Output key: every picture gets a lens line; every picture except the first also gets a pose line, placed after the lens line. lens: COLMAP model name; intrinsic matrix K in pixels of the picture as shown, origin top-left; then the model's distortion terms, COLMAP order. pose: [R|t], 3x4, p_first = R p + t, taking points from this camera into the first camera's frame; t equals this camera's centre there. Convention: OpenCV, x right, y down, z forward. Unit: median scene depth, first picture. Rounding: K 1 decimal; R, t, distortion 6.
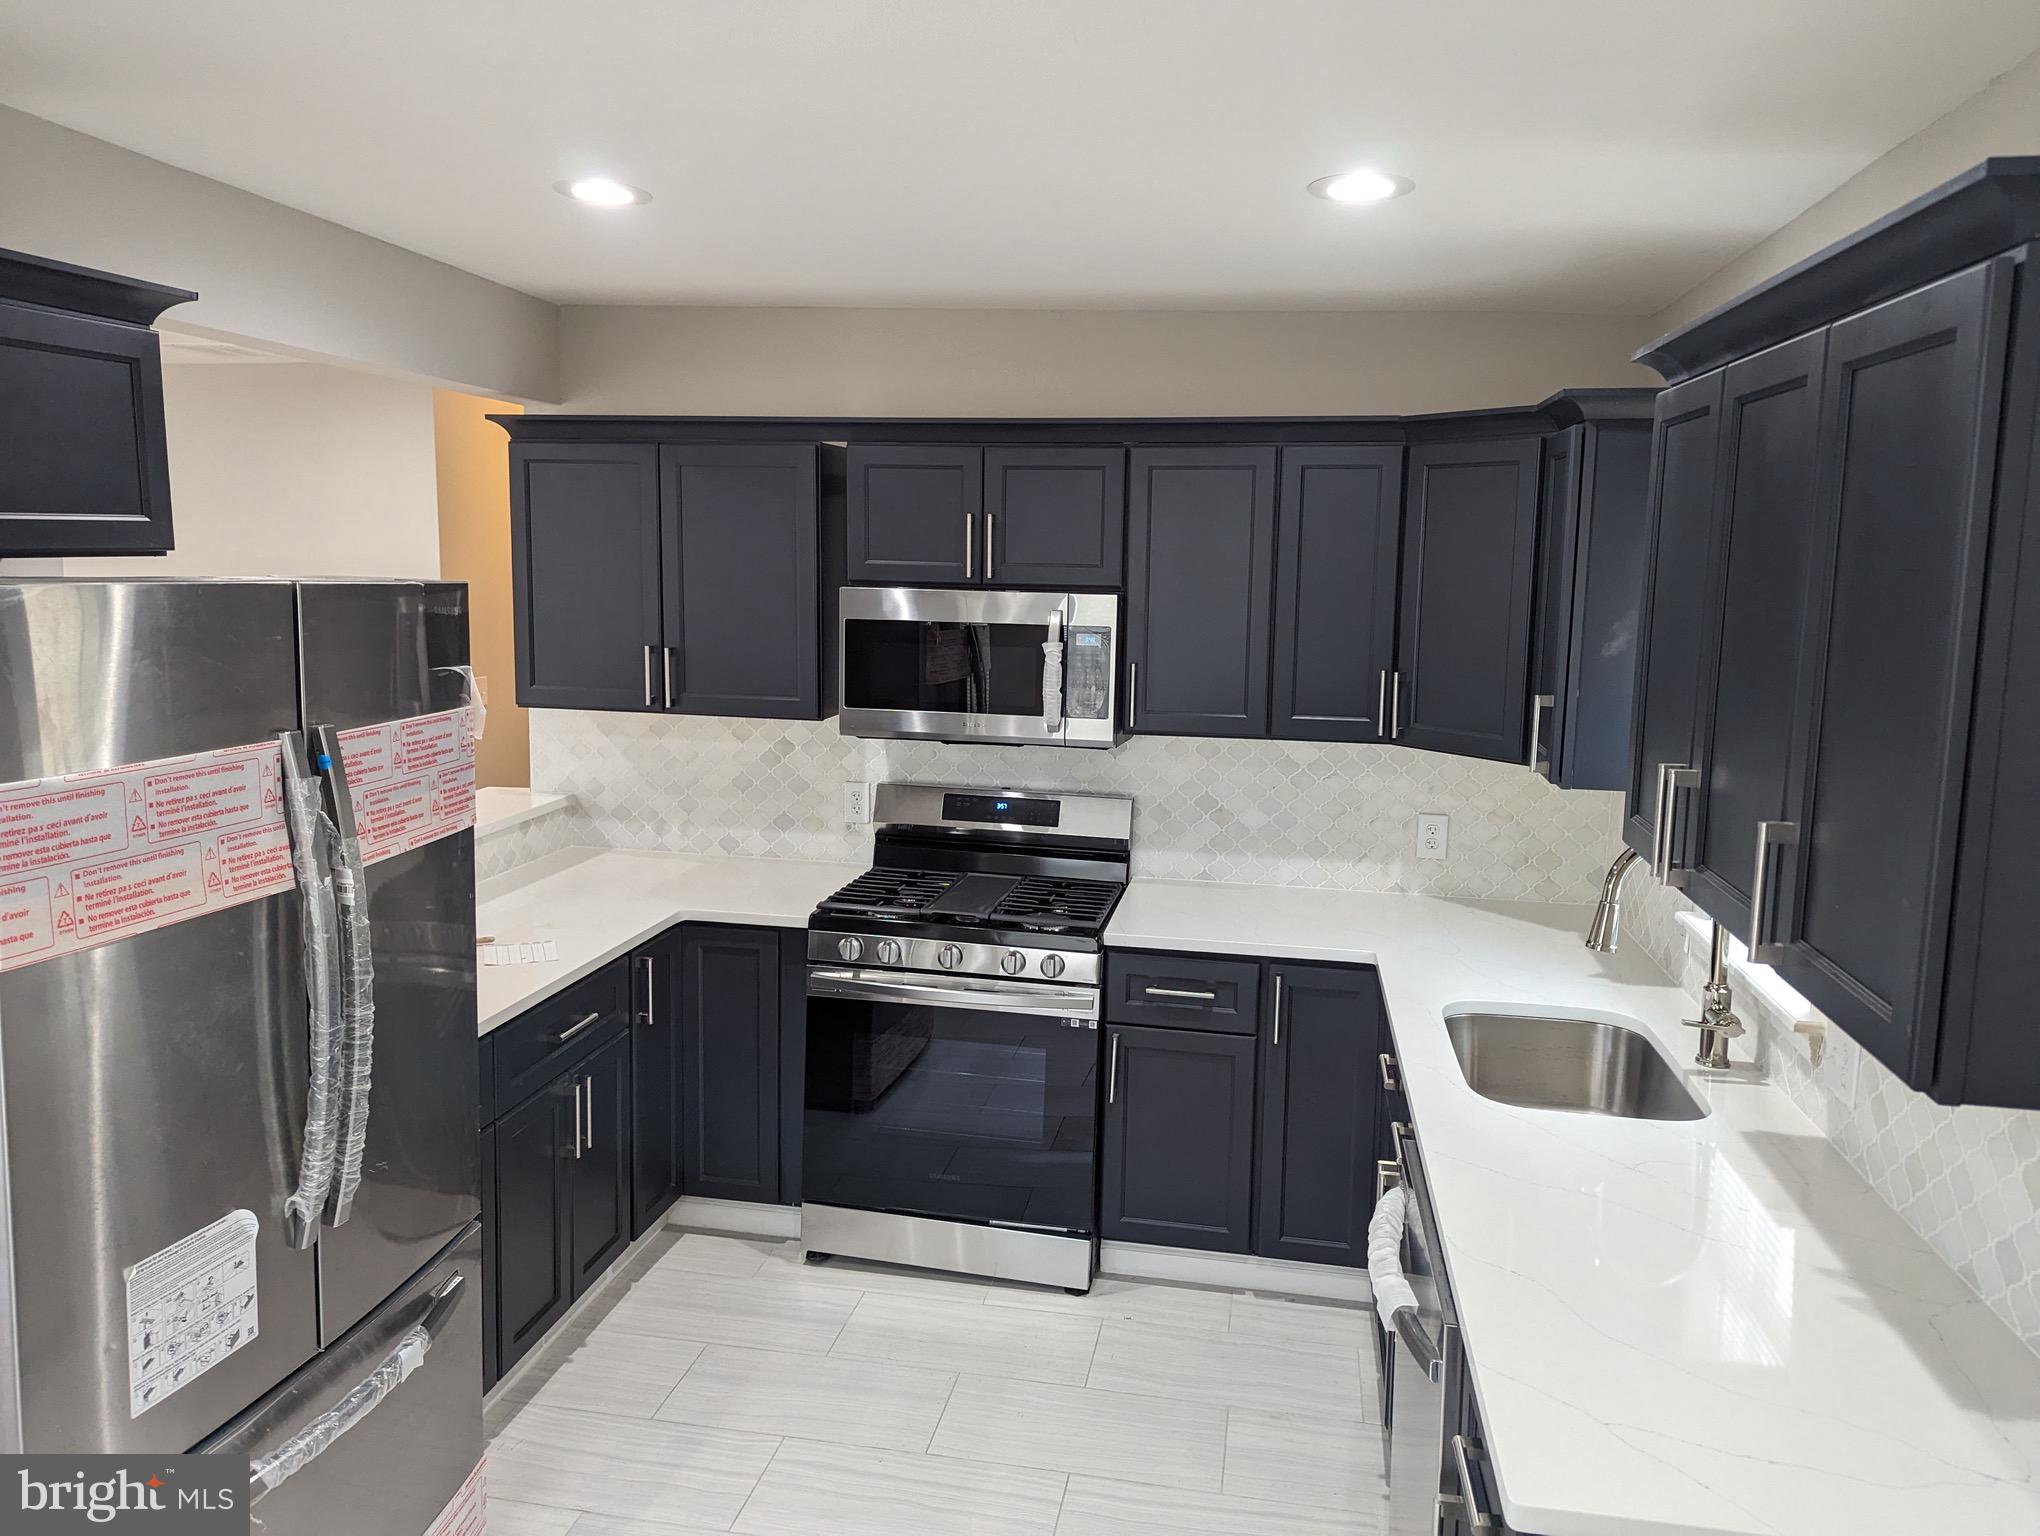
lens RADIAL K [[1479.5, 0, 1012.6], [0, 1479.5, 746.3], [0, 0, 1]] dist [0.034544, -0.001909]
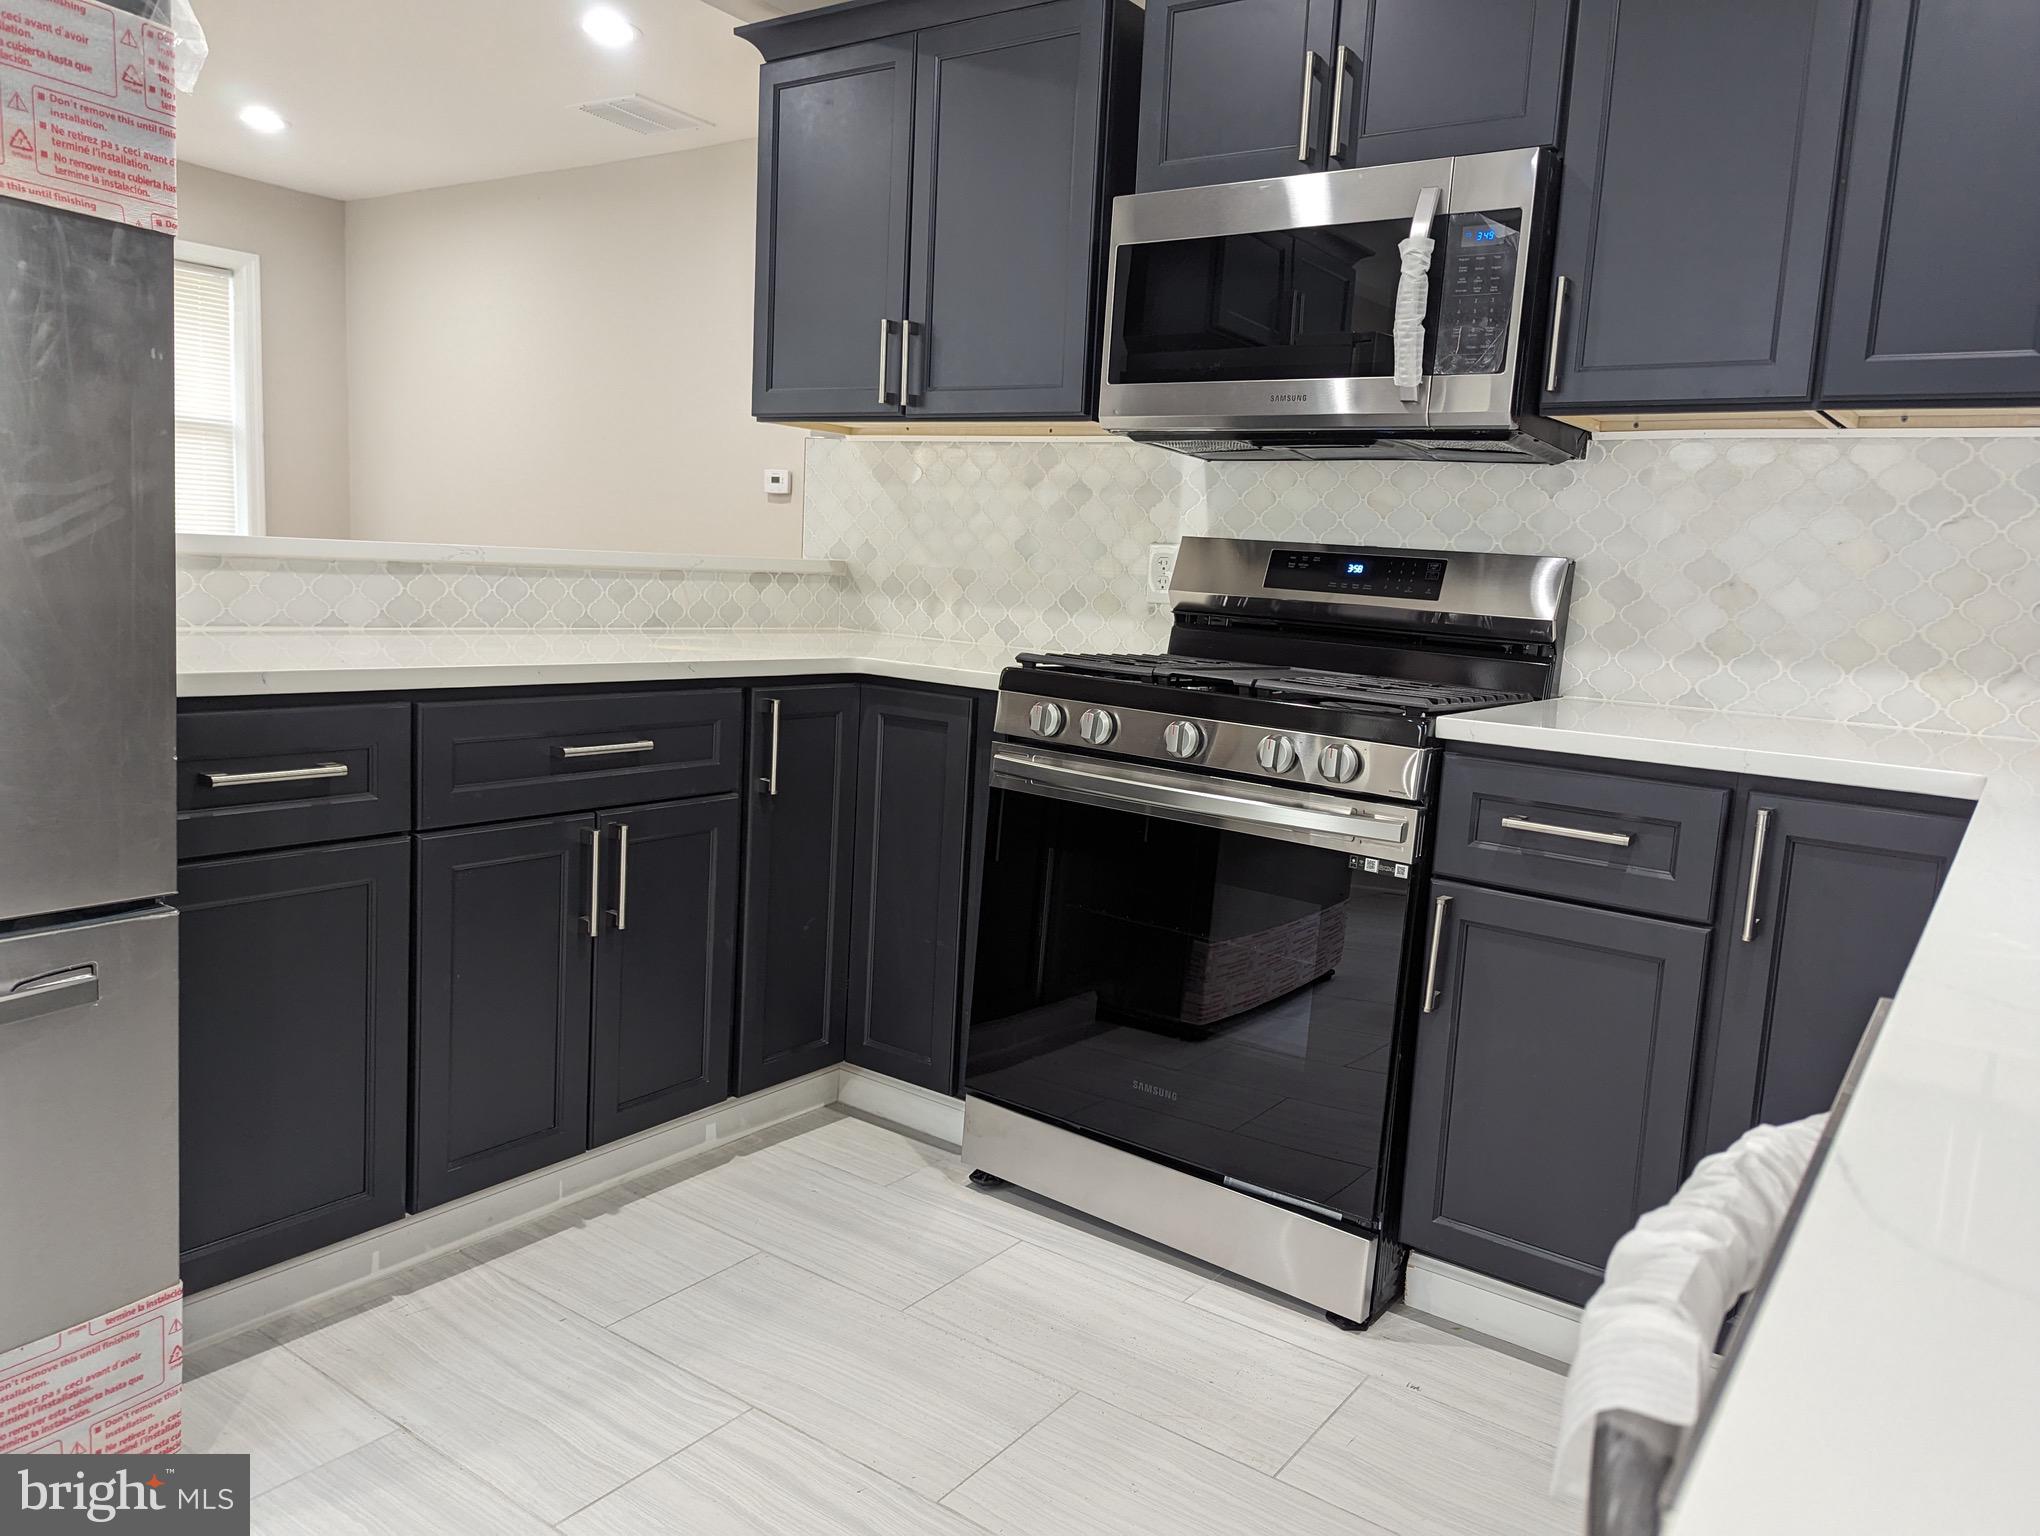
lens RADIAL K [[1449.7, 0, 1020.0], [0, 1449.7, 768.0], [0, 0, 1]] dist [0.035483, -0.002394]
pose [[0.907532, 0.093952, -0.409340, 0.141883], [-0.098559, 0.995082, 0.009879, 0.150480], [0.408255, 0.031379, 0.912328, 0.399996]]
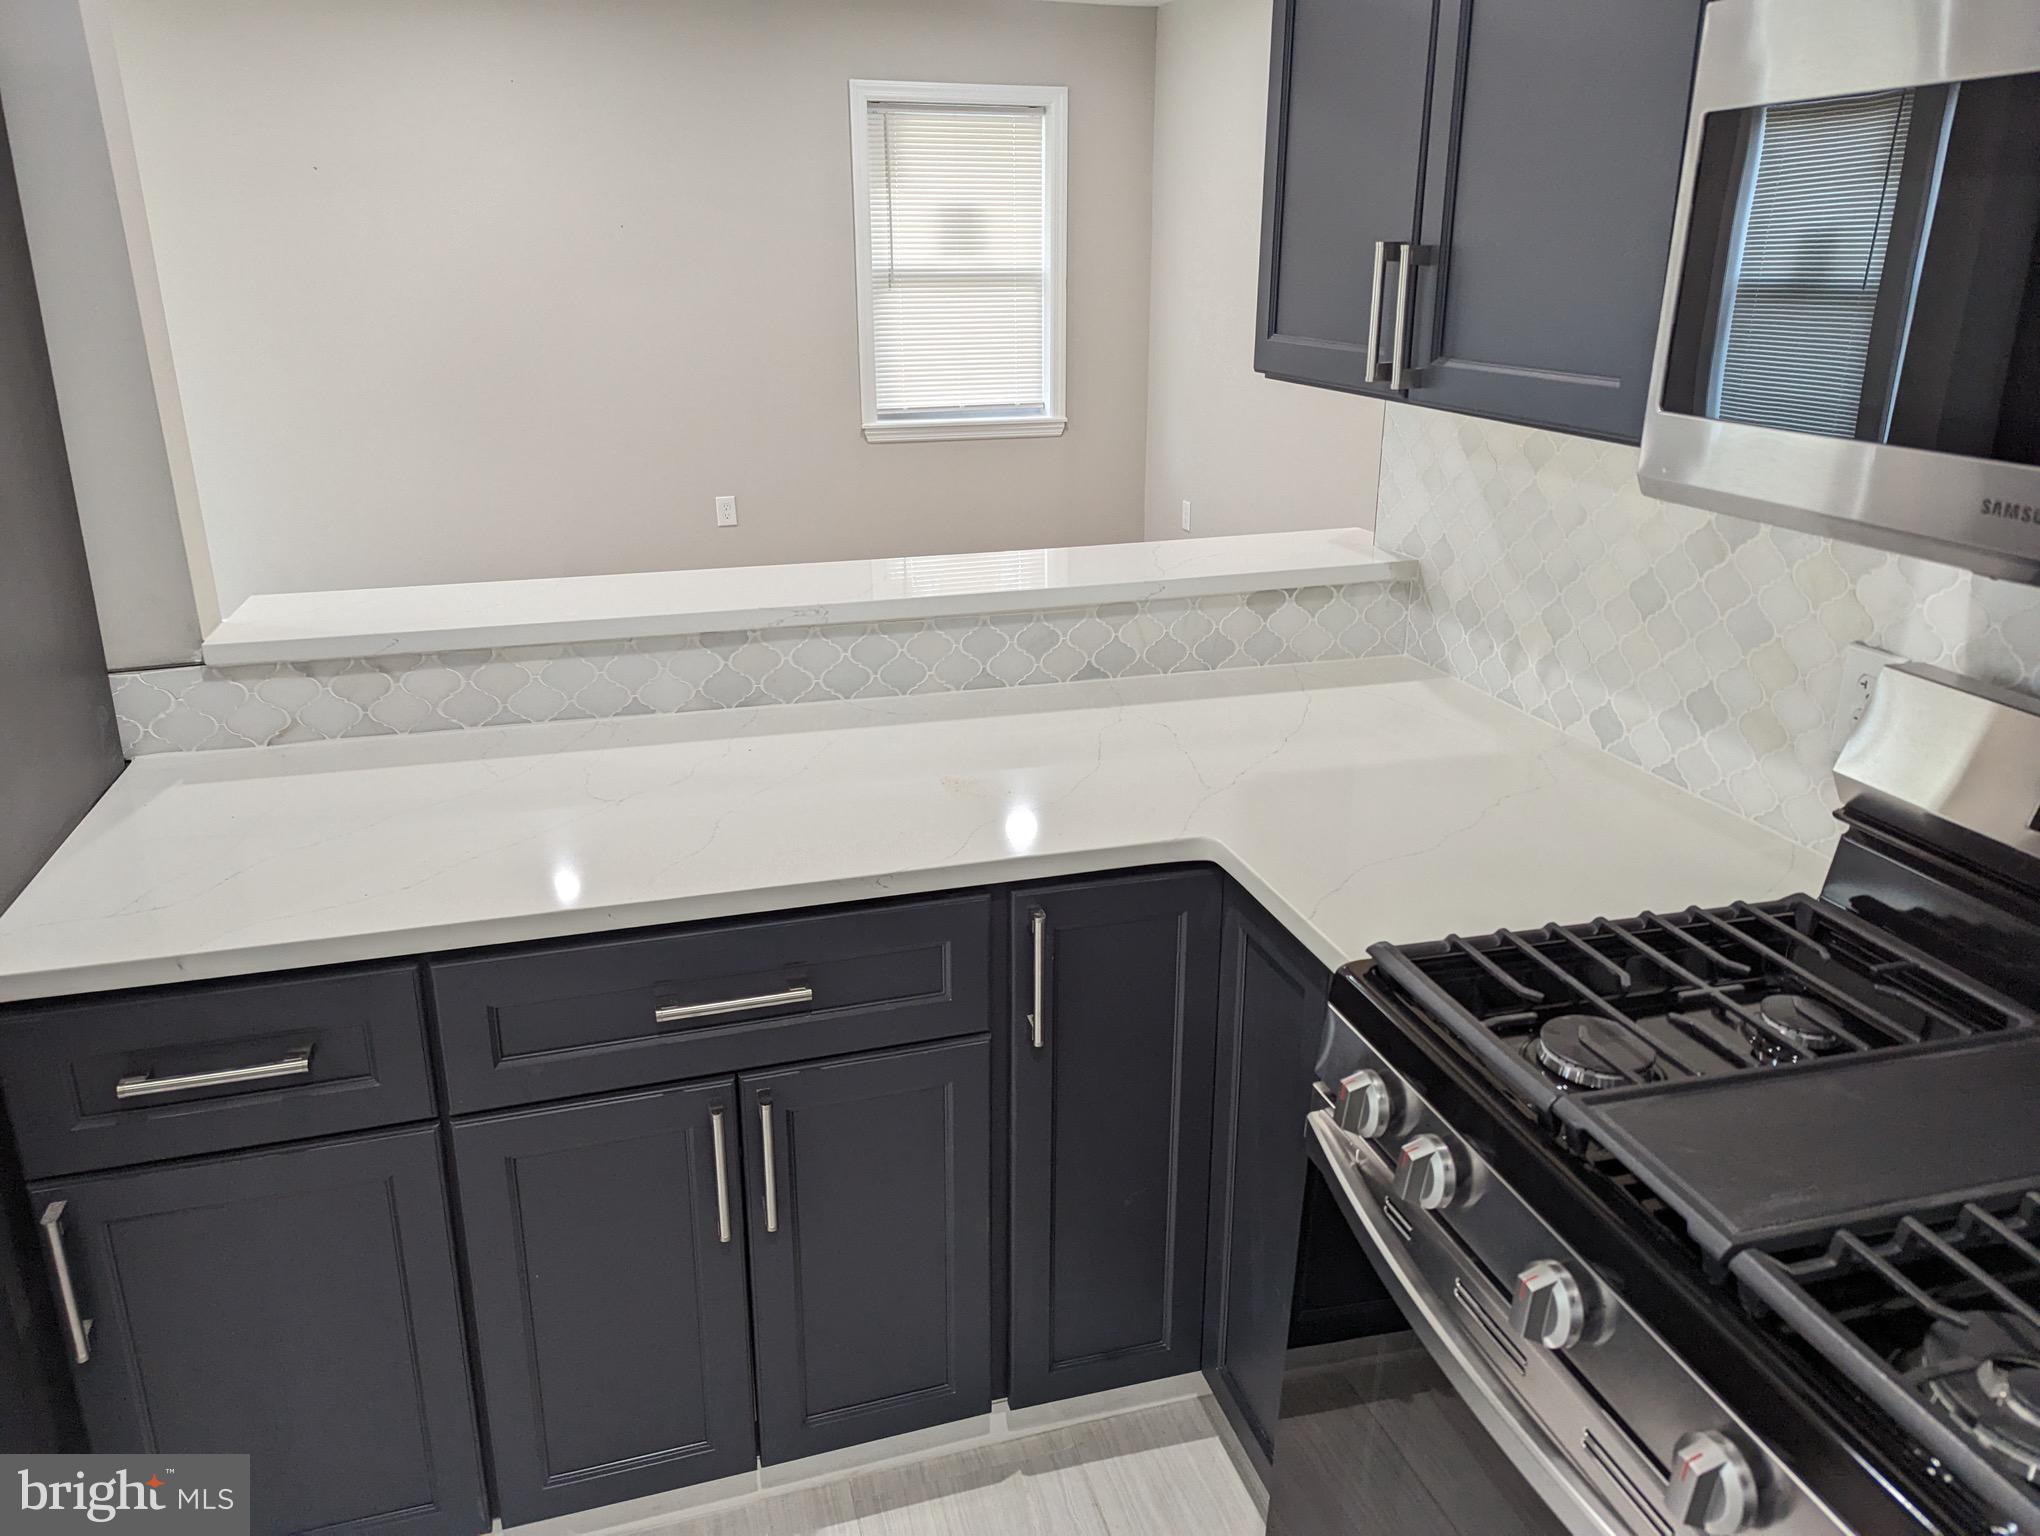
lens RADIAL K [[1396.7, 0, 1055.7], [0, 1396.7, 757.3], [0, 0, 1]] dist [0.059911, -0.000925]
pose [[0.479775, 0.280412, -0.831375, 0.106851], [-0.115909, 0.959505, 0.256740, -0.018920], [0.869702, -0.026814, 0.492848, 0.755762]]
